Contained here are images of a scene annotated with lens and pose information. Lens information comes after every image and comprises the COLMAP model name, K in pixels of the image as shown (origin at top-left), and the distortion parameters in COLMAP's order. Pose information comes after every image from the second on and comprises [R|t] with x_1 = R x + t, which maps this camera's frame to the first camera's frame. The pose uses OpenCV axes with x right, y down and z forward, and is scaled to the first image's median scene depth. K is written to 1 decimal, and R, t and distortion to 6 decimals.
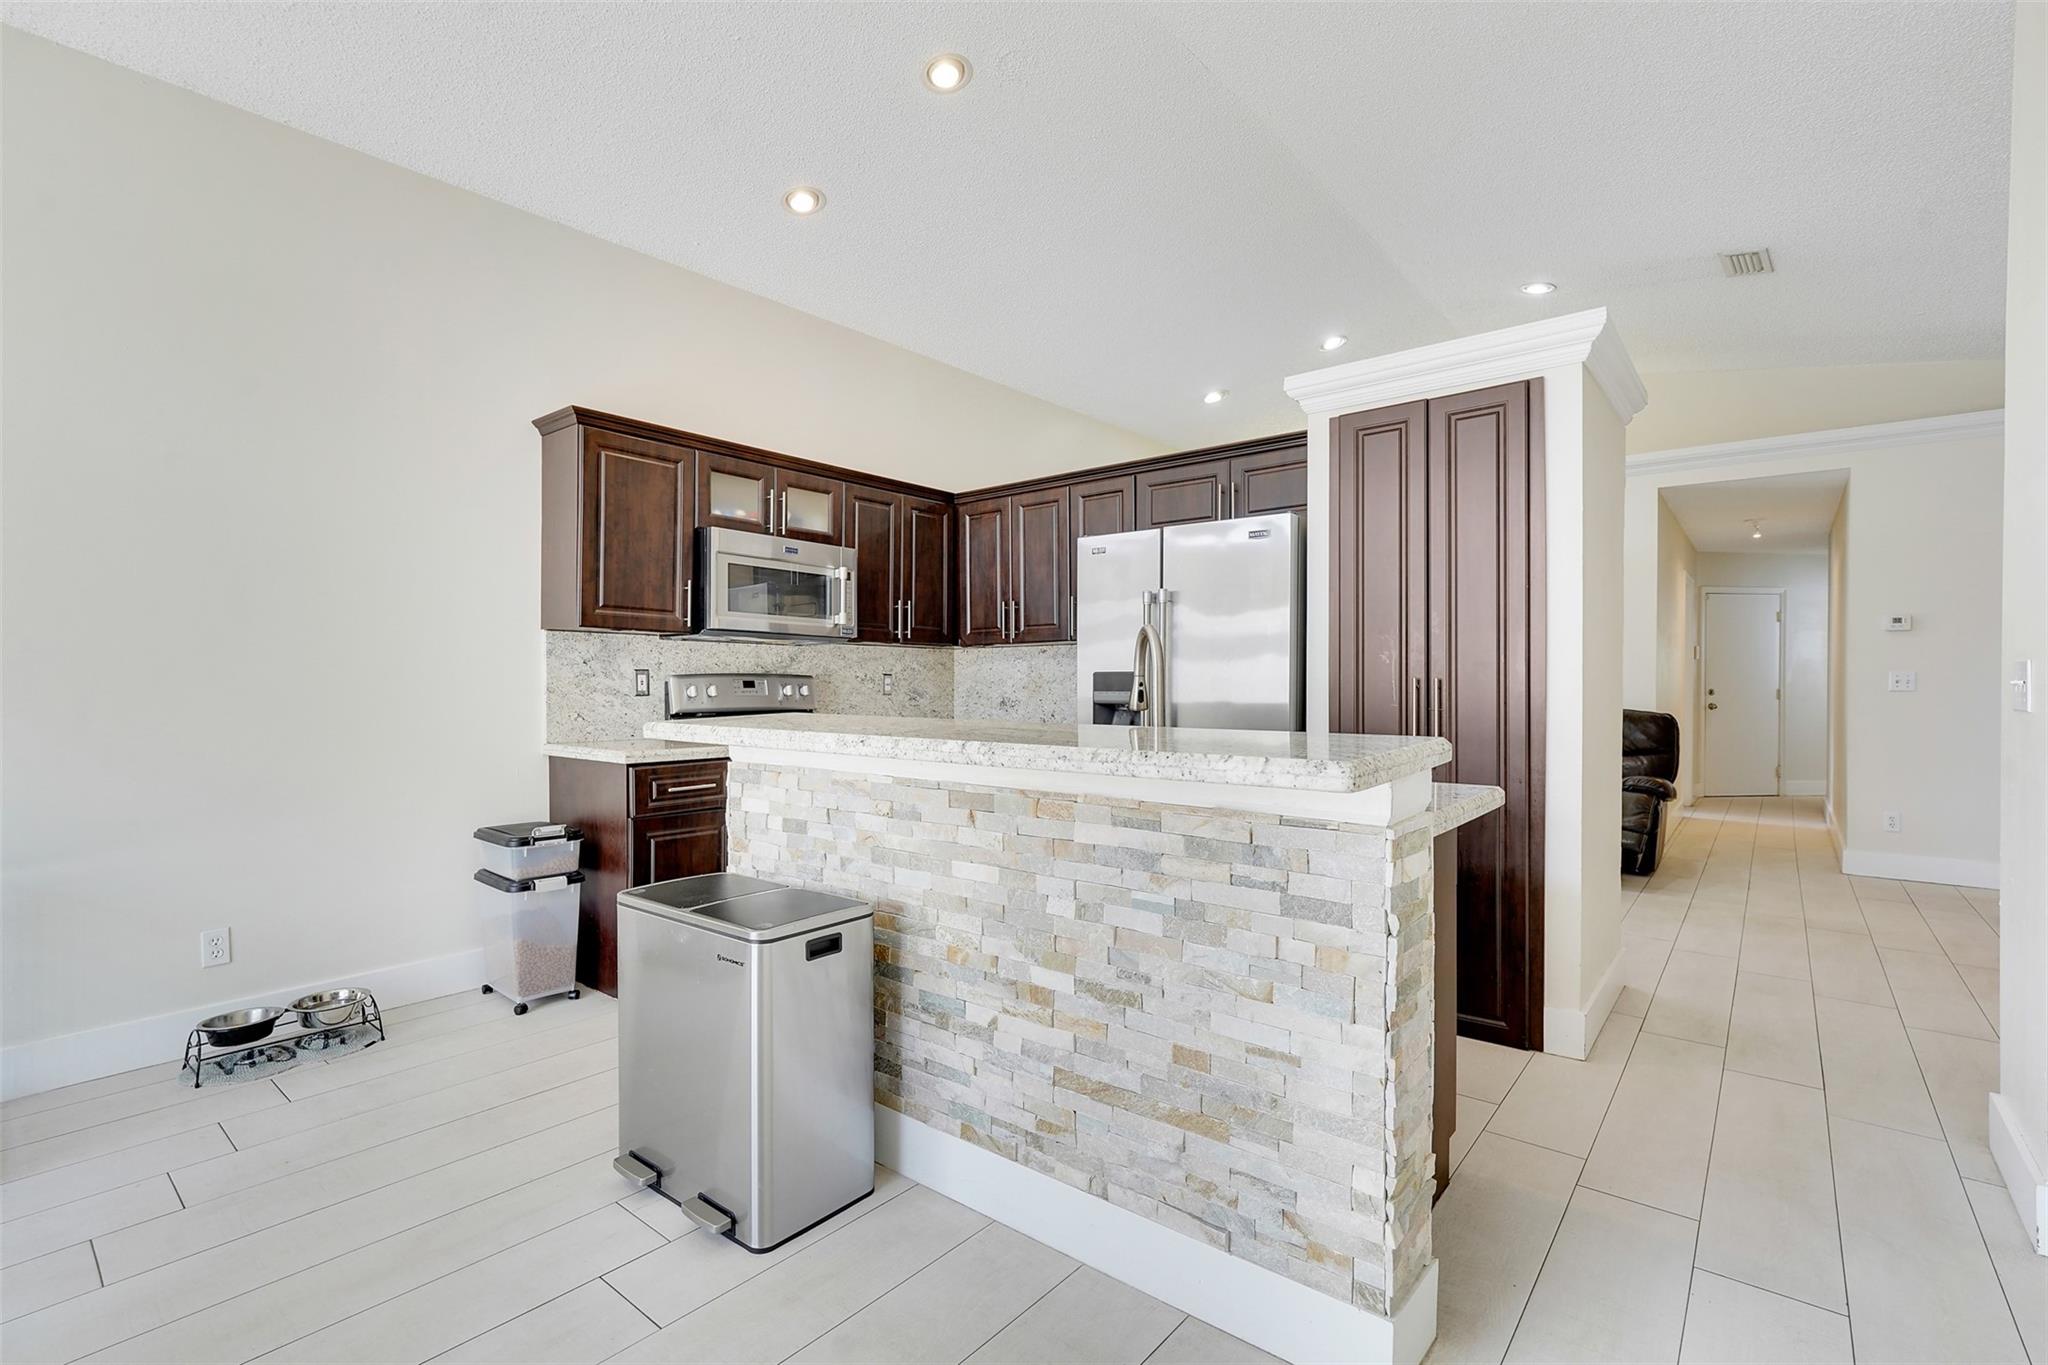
lens RADIAL K [[930.7, 0, 1033.4], [0, 930.7, 692.1], [0, 0, 1]] dist [-0.017205, -0.000339]
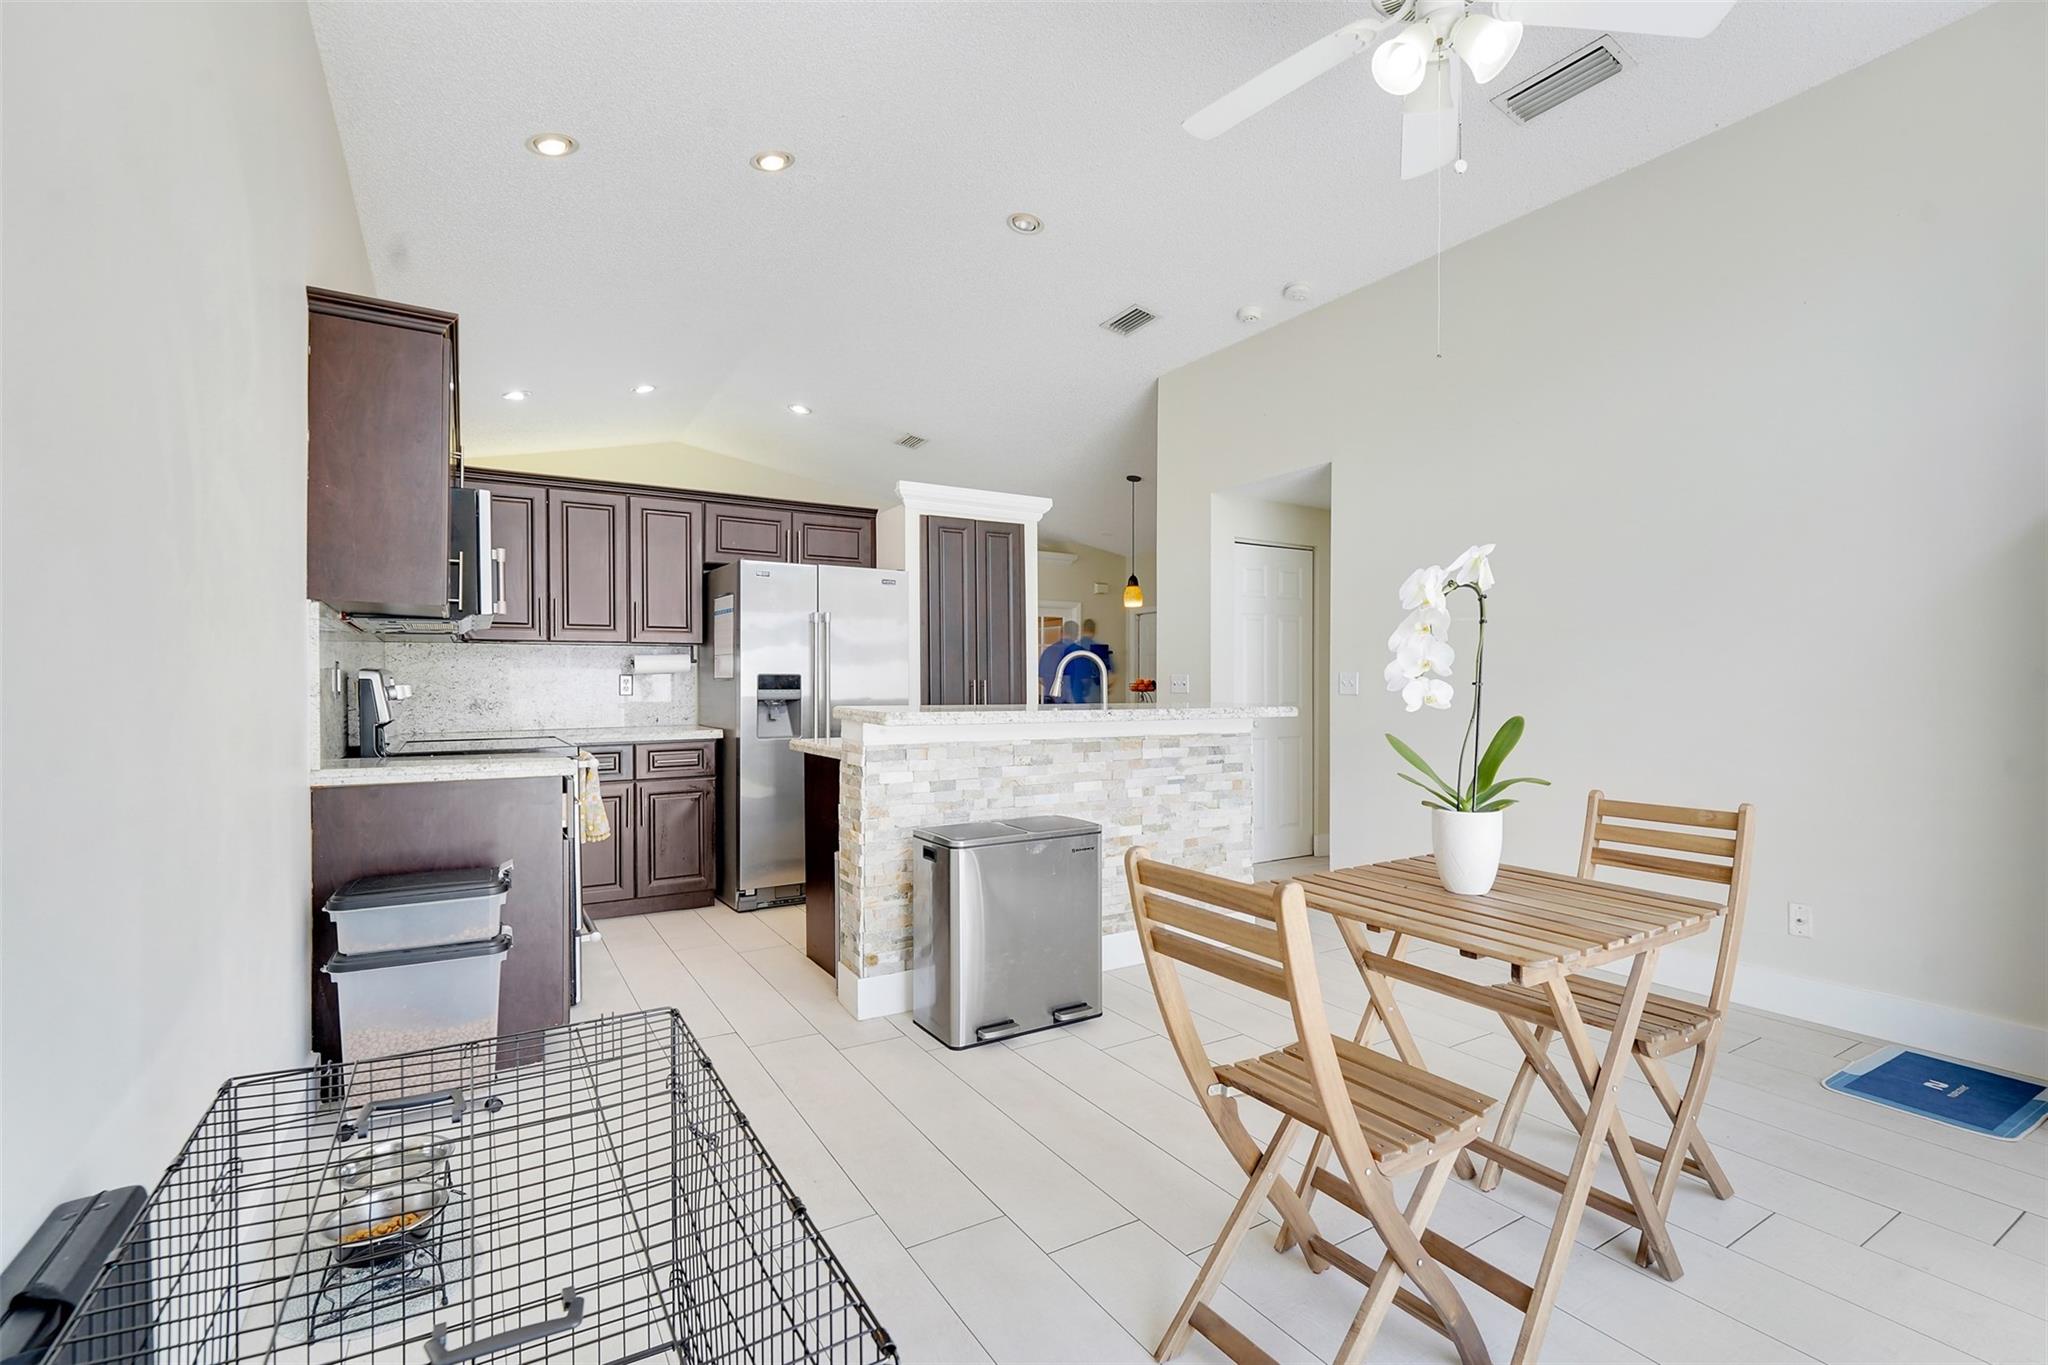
lens RADIAL K [[930.7, 0, 1033.4], [0, 930.7, 692.1], [0, 0, 1]] dist [-0.017205, -0.000339]
pose [[0.311569, -0.004995, 0.950210, -1.804807], [0.010072, 0.999947, 0.001954, 0.006144], [-0.950170, 0.008962, 0.311603, 0.534495]]
